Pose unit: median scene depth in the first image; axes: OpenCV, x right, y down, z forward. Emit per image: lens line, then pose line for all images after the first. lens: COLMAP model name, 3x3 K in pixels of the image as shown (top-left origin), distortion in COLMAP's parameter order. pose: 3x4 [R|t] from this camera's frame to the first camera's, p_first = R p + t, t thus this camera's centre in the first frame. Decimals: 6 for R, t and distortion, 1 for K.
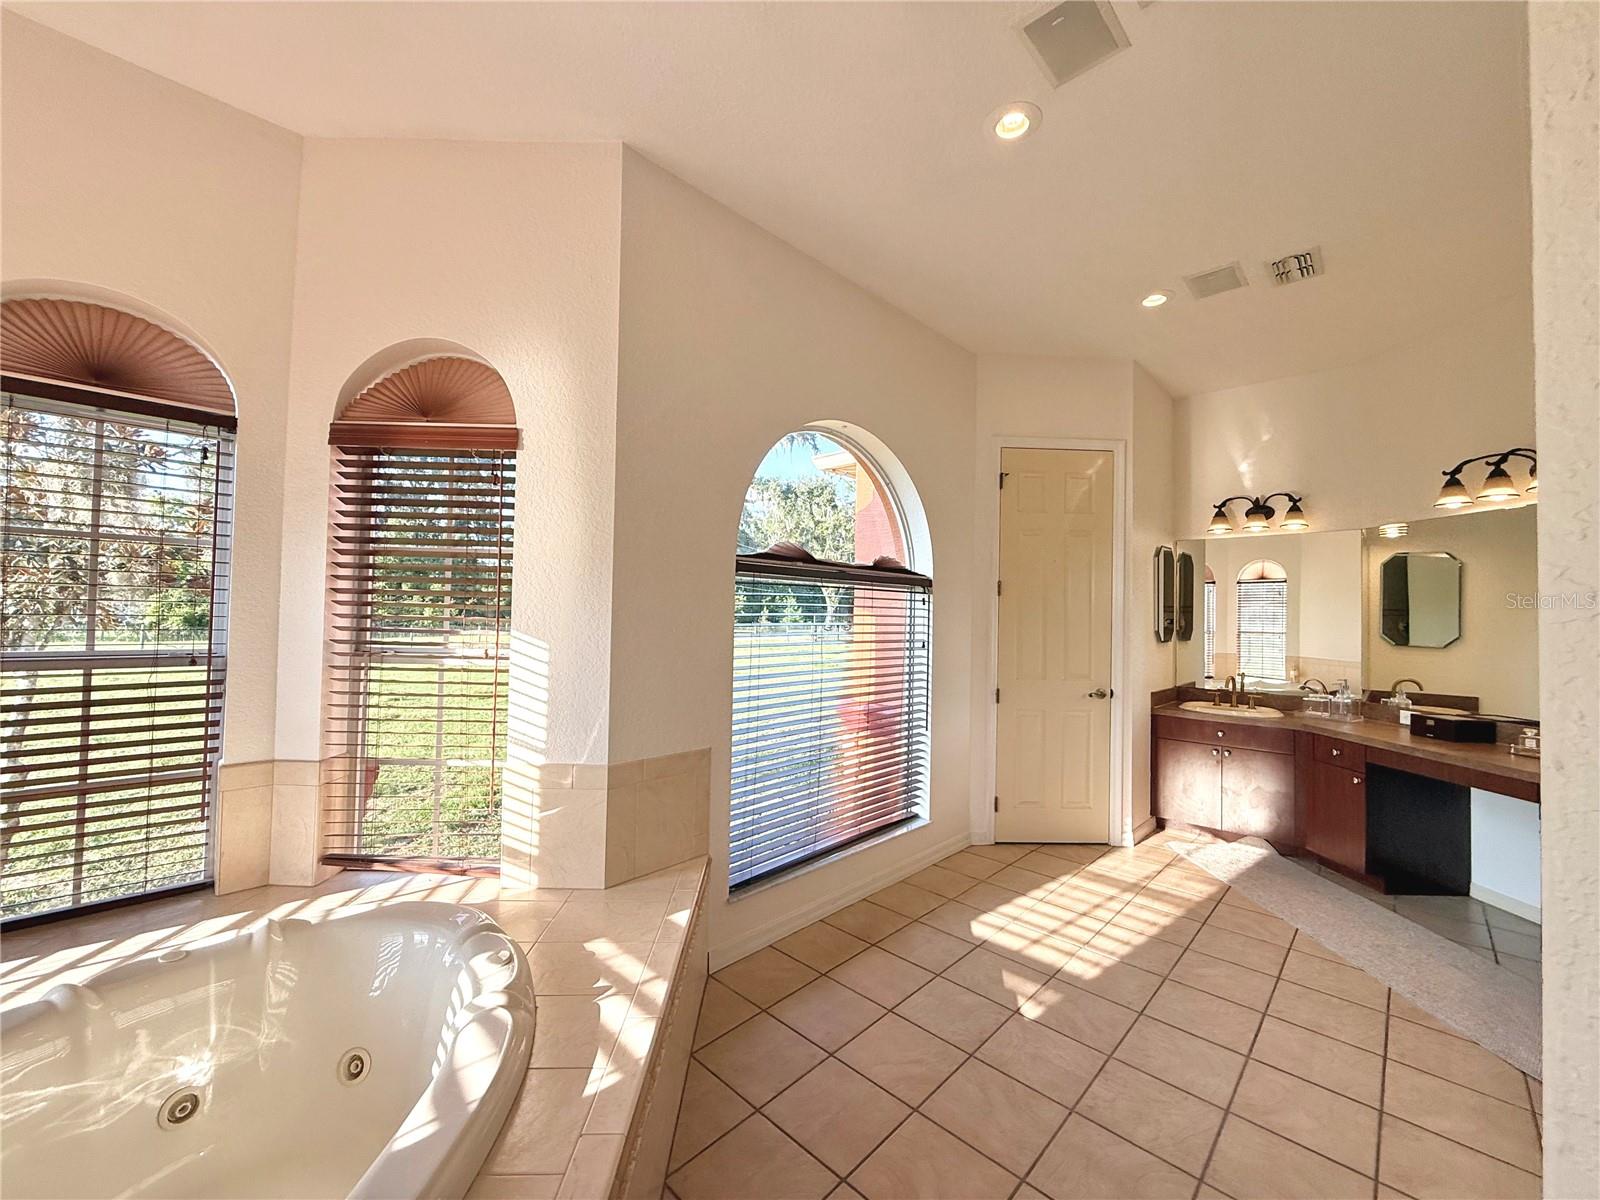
lens RADIAL K [[635.5, 0, 800.0], [0, 635.5, 600.0], [0, 0, 1]] dist [-0.001745, 0.000148]
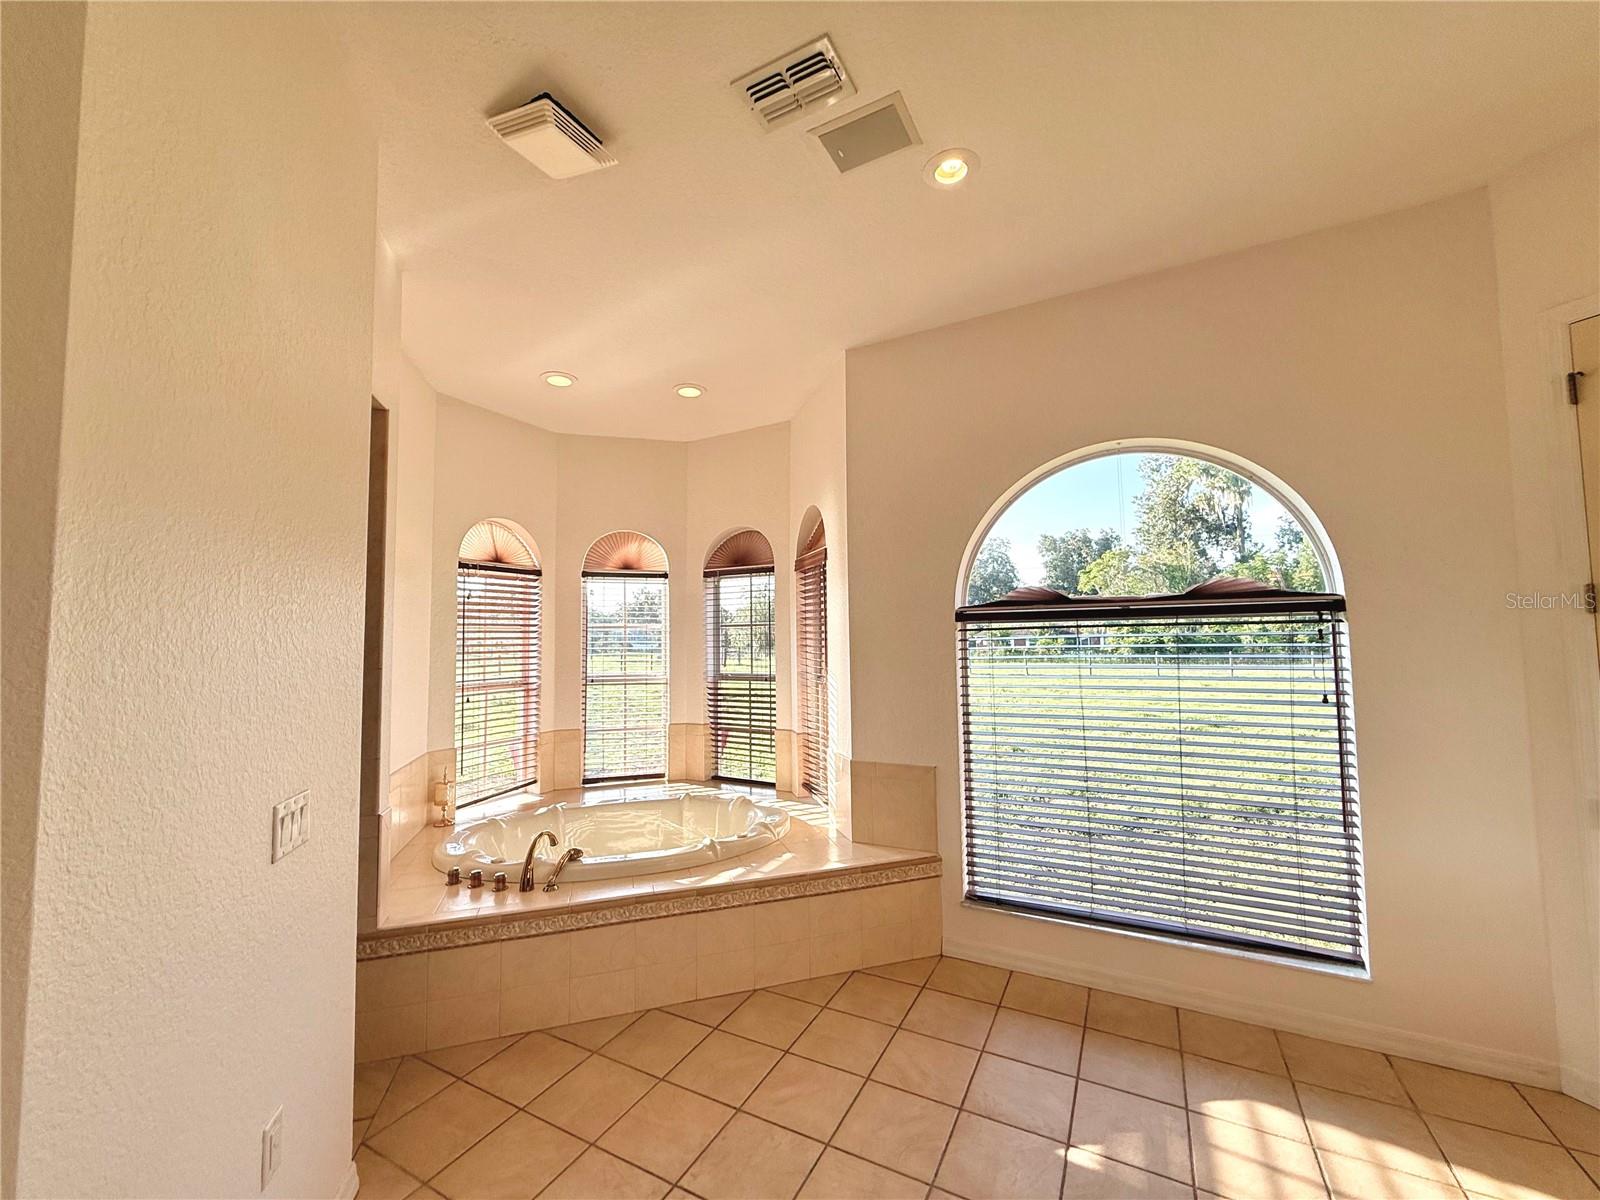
lens RADIAL K [[635.5, 0, 800.0], [0, 635.5, 600.0], [0, 0, 1]] dist [-0.001745, 0.000148]
pose [[0.272418, -0.079660, -0.958876, 0.703828], [0.044208, 0.996551, -0.070230, -0.010860], [0.961163, -0.023258, 0.275000, 0.291635]]
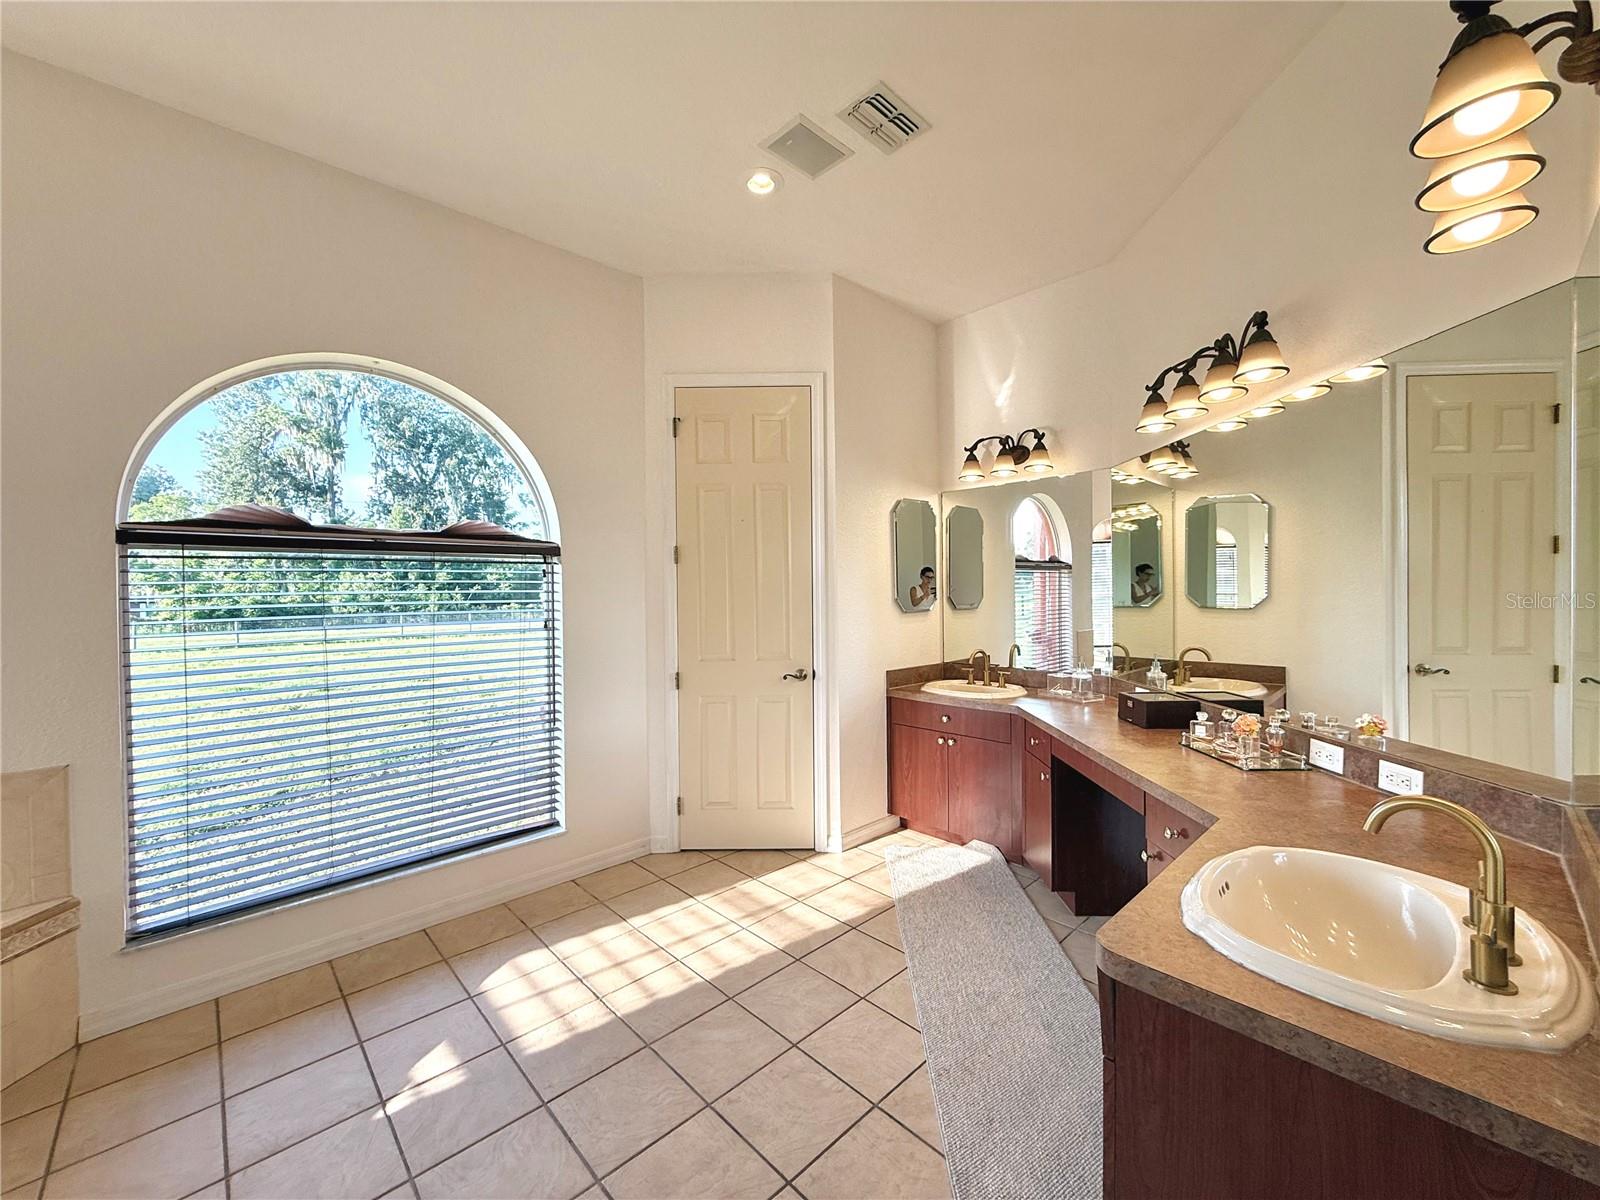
lens RADIAL K [[628.4, 0, 800.0], [0, 628.4, 600.0], [0, 0, 1]] dist [0.003523, 0.000152]
pose [[0.998487, -0.029847, -0.046179, 0.581313], [0.031637, 0.998757, 0.038528, 0.016571], [0.044971, -0.039931, 0.998190, 0.186768]]
